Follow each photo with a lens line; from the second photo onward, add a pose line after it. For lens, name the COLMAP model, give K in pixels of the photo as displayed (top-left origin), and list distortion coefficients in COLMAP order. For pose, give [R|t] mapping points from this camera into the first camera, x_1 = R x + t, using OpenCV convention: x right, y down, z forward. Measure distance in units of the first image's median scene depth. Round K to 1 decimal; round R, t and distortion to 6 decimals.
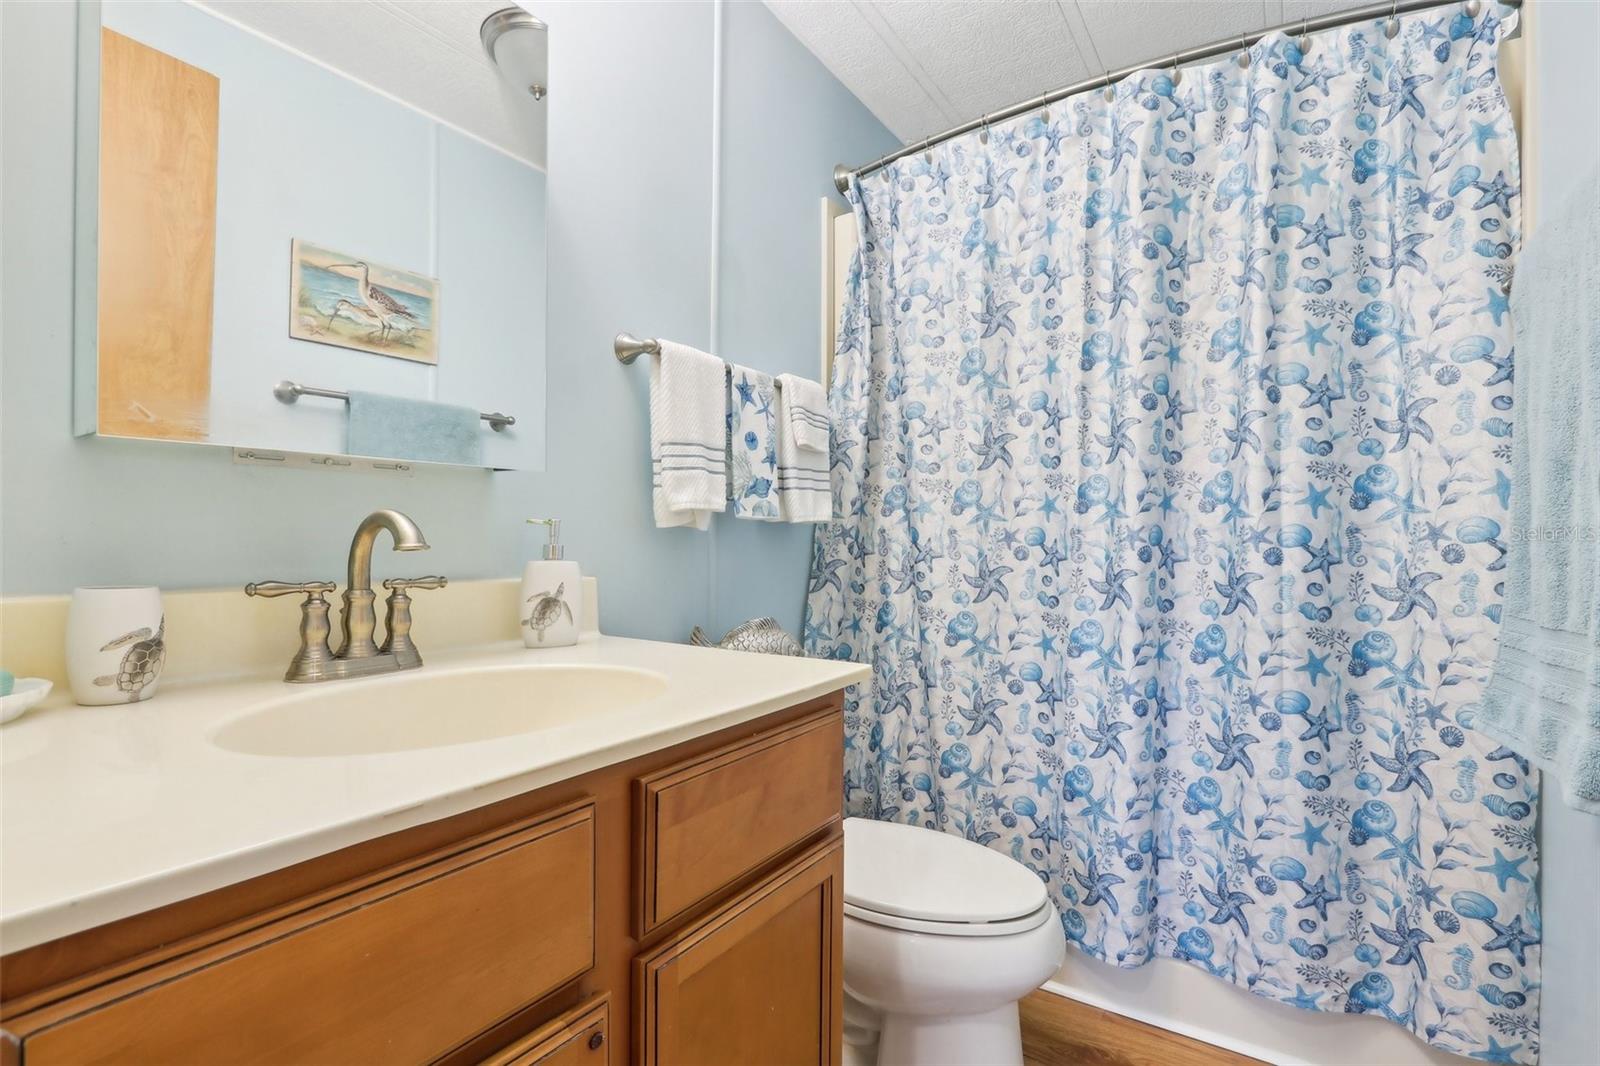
lens RADIAL K [[768.1, 0, 773.3], [0, 768.1, 540.4], [0, 0, 1]] dist [-0.021837, 0.003171]
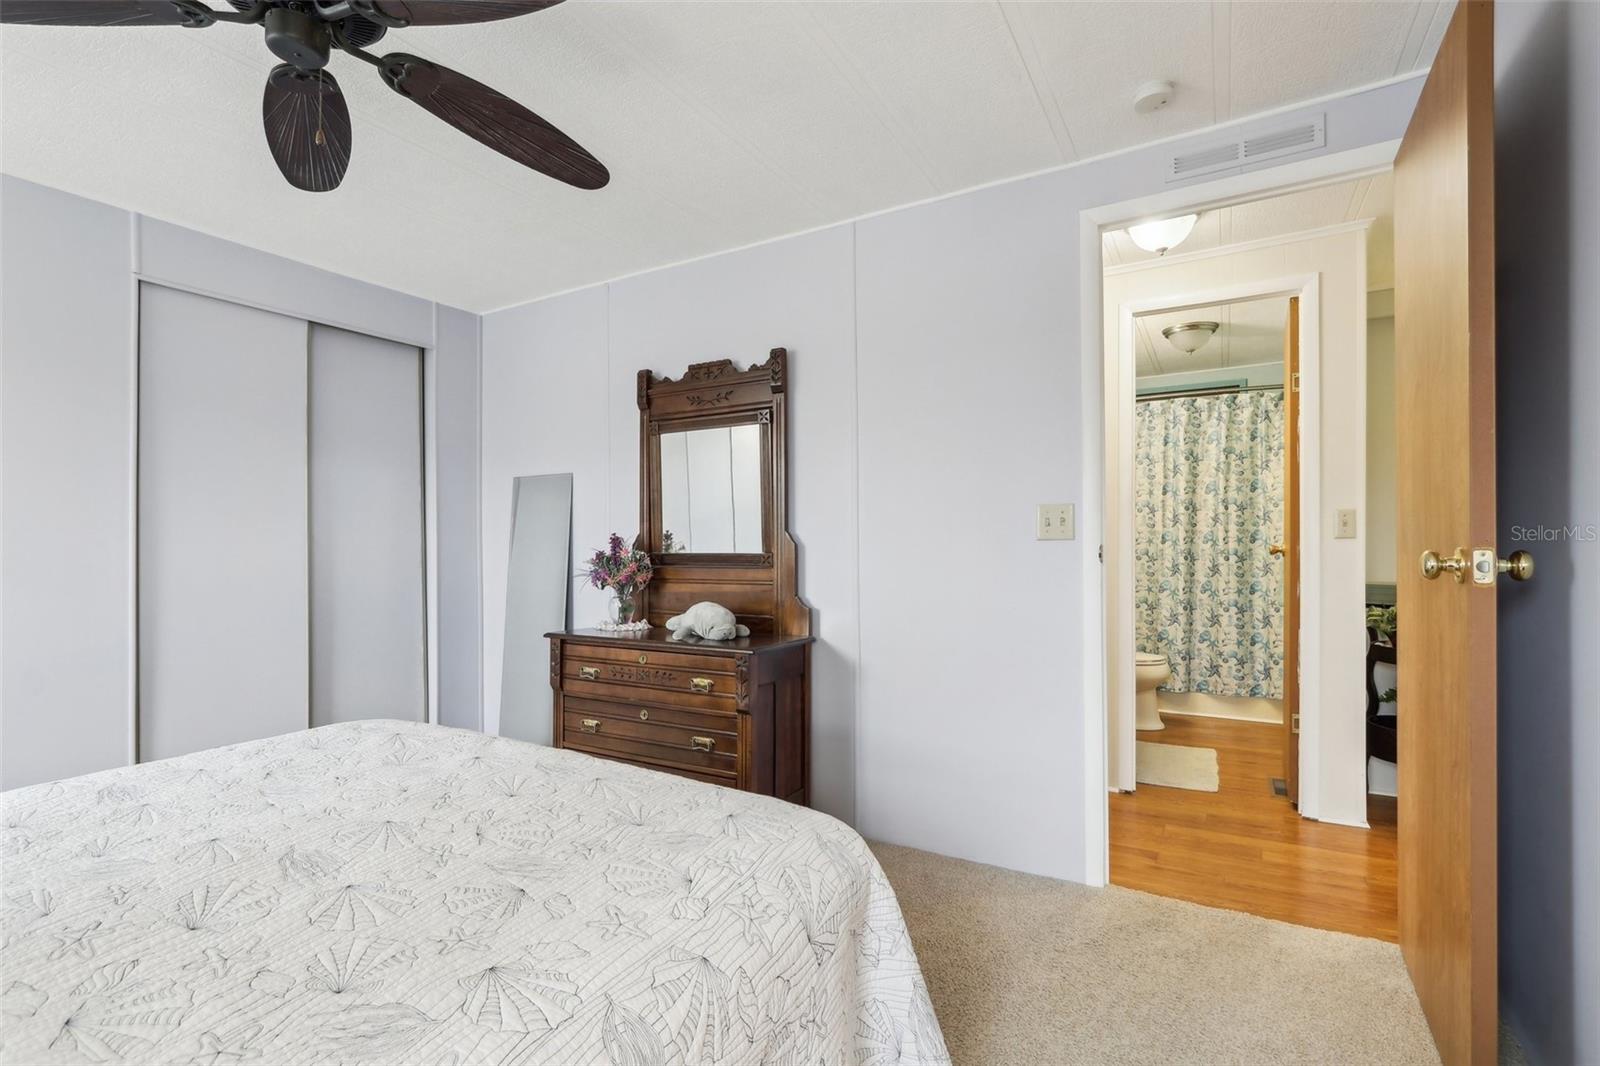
lens RADIAL K [[768.1, 0, 775.0], [0, 768.1, 548.8], [0, 0, 1]] dist [-0.021837, 0.003171]
pose [[0.997515, -0.010726, 0.069636, -1.388847], [0.010280, 0.999924, 0.006759, -0.056504], [-0.069704, -0.006027, 0.997550, -1.964478]]
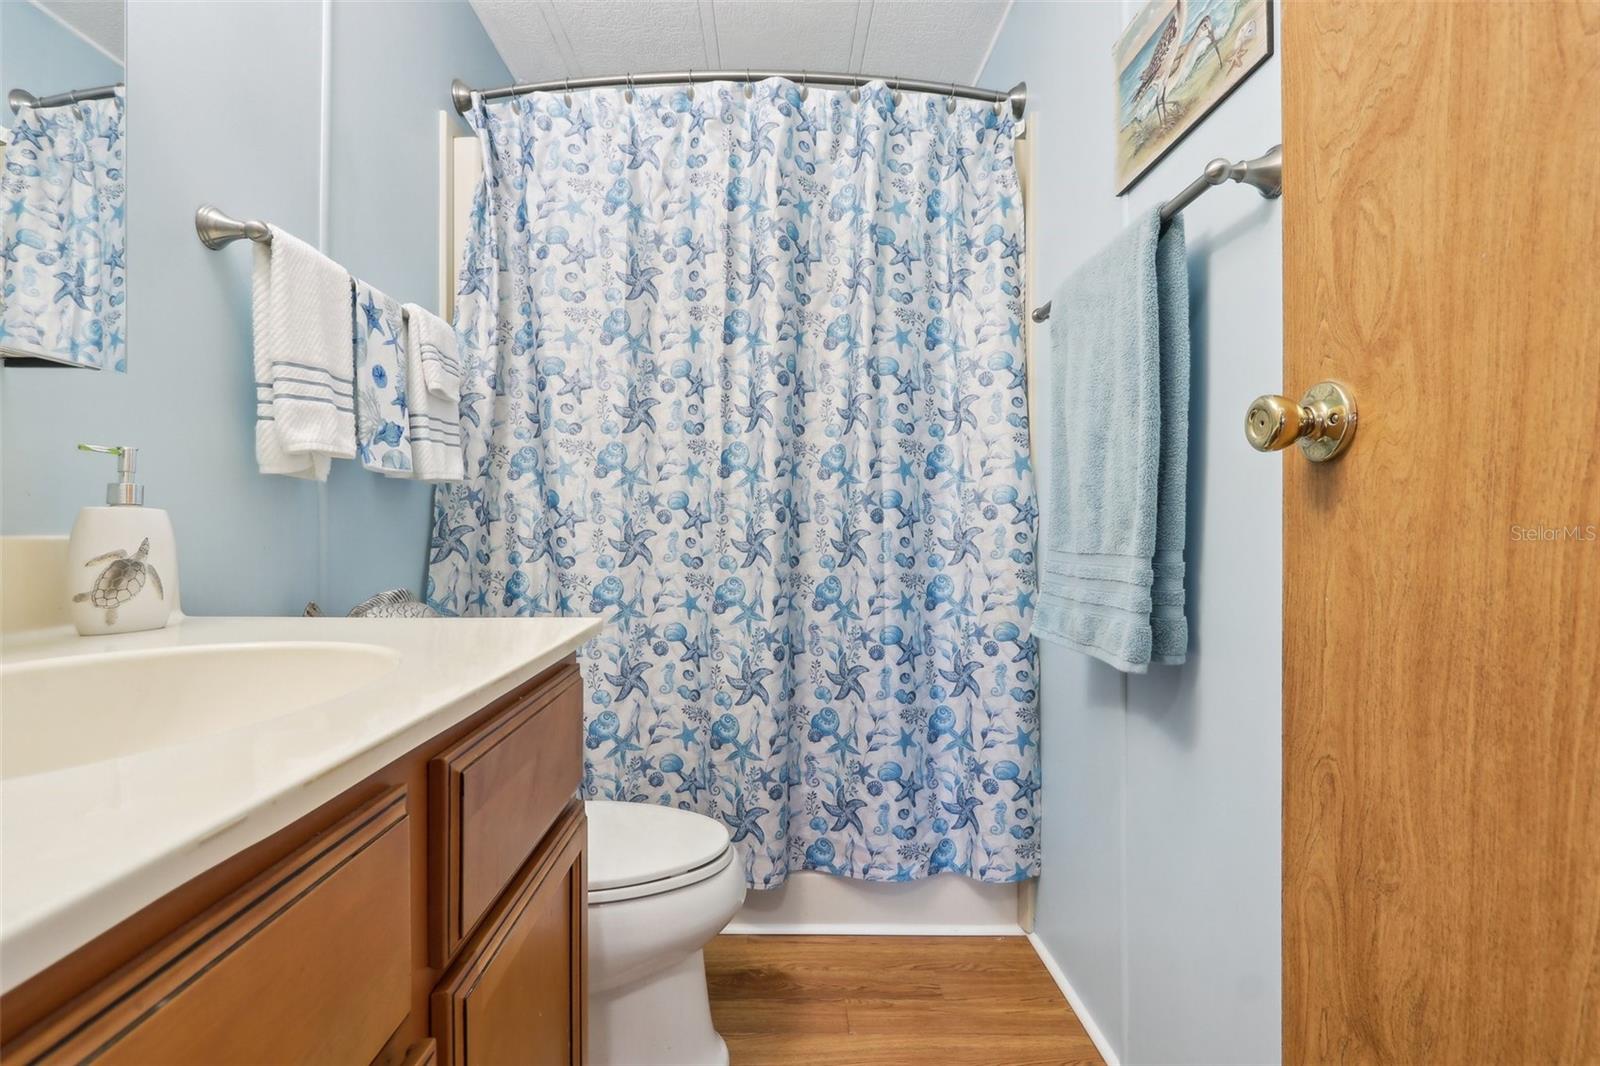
lens RADIAL K [[768.1, 0, 788.1], [0, 768.1, 536.6], [0, 0, 1]] dist [-0.021837, 0.003171]
pose [[0.818615, -0.009558, 0.574263, -0.149722], [0.003661, 0.999928, 0.011425, 0.037237], [-0.574331, -0.007250, 0.818591, 0.079795]]
